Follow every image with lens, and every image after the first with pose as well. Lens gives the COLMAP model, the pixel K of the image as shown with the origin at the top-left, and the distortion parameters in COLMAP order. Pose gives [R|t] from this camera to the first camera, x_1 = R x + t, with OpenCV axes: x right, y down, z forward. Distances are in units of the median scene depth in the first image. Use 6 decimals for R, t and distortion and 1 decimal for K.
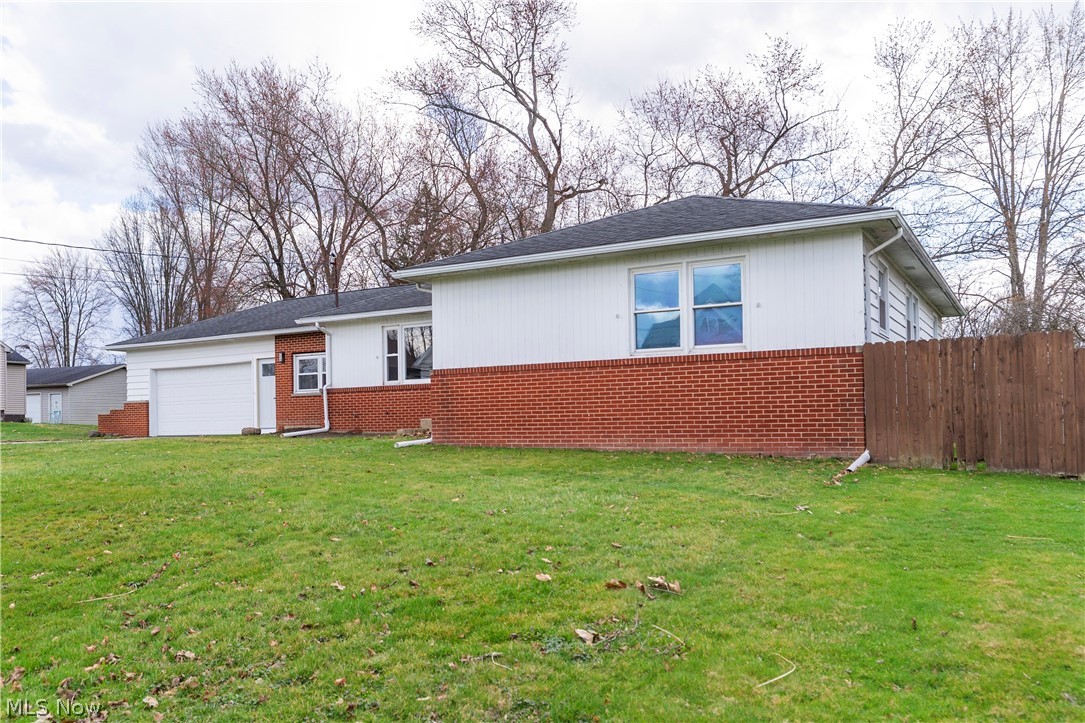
lens RADIAL K [[846.9, 0, 545.5], [0, 846.9, 411.1], [0, 0, 1]] dist [0.001984, 0.000665]
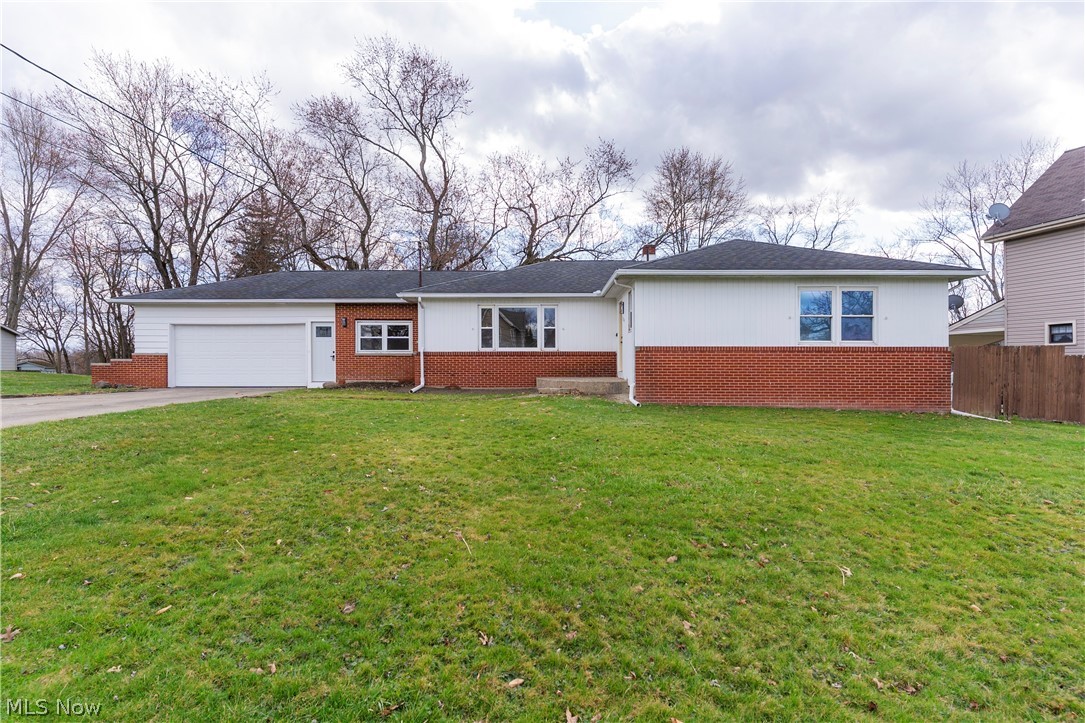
lens RADIAL K [[526.7, 0, 542.5], [0, 526.7, 361.5], [0, 0, 1]] dist [0.000881, 0.000296]
pose [[0.876577, 0.023390, 0.480693, -0.484066], [-0.023401, 0.999708, -0.005971, -0.012378], [-0.480693, -0.006015, 0.876868, 0.257290]]
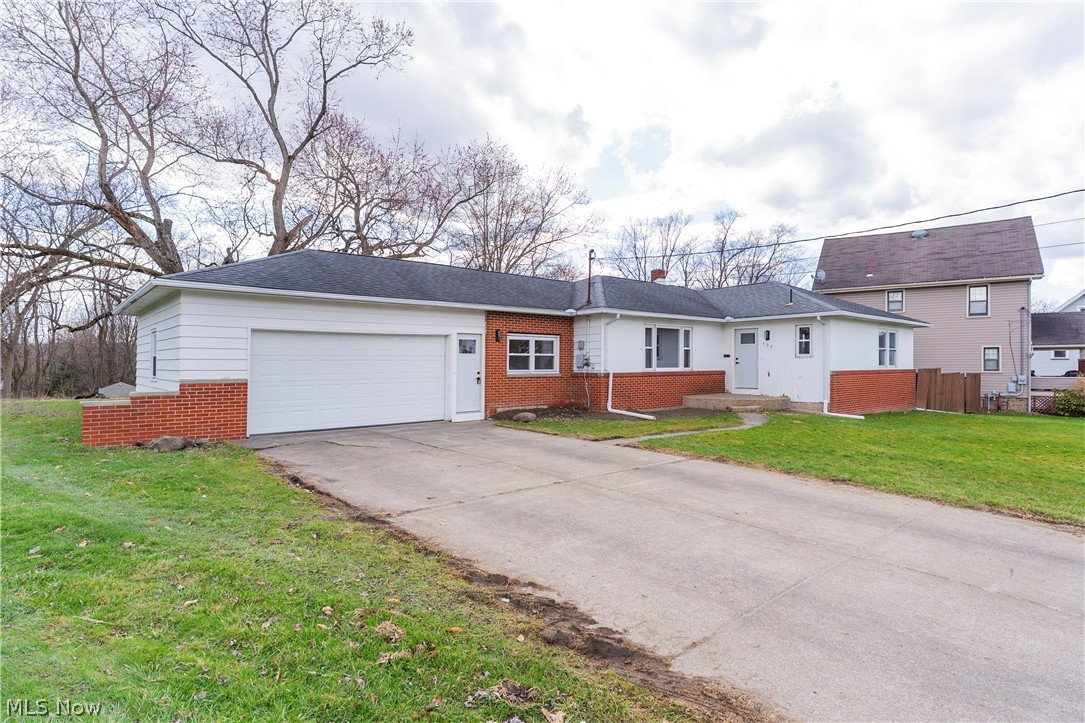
lens RADIAL K [[571.0, 0, 542.5], [0, 571.0, 361.5], [0, 0, 1]] dist [0.000151, 0.000013]
pose [[0.353917, 0.022596, 0.935004, -1.011044], [-0.016323, 0.999705, -0.017981, -0.027780], [-0.935134, -0.008899, 0.354181, 0.839555]]
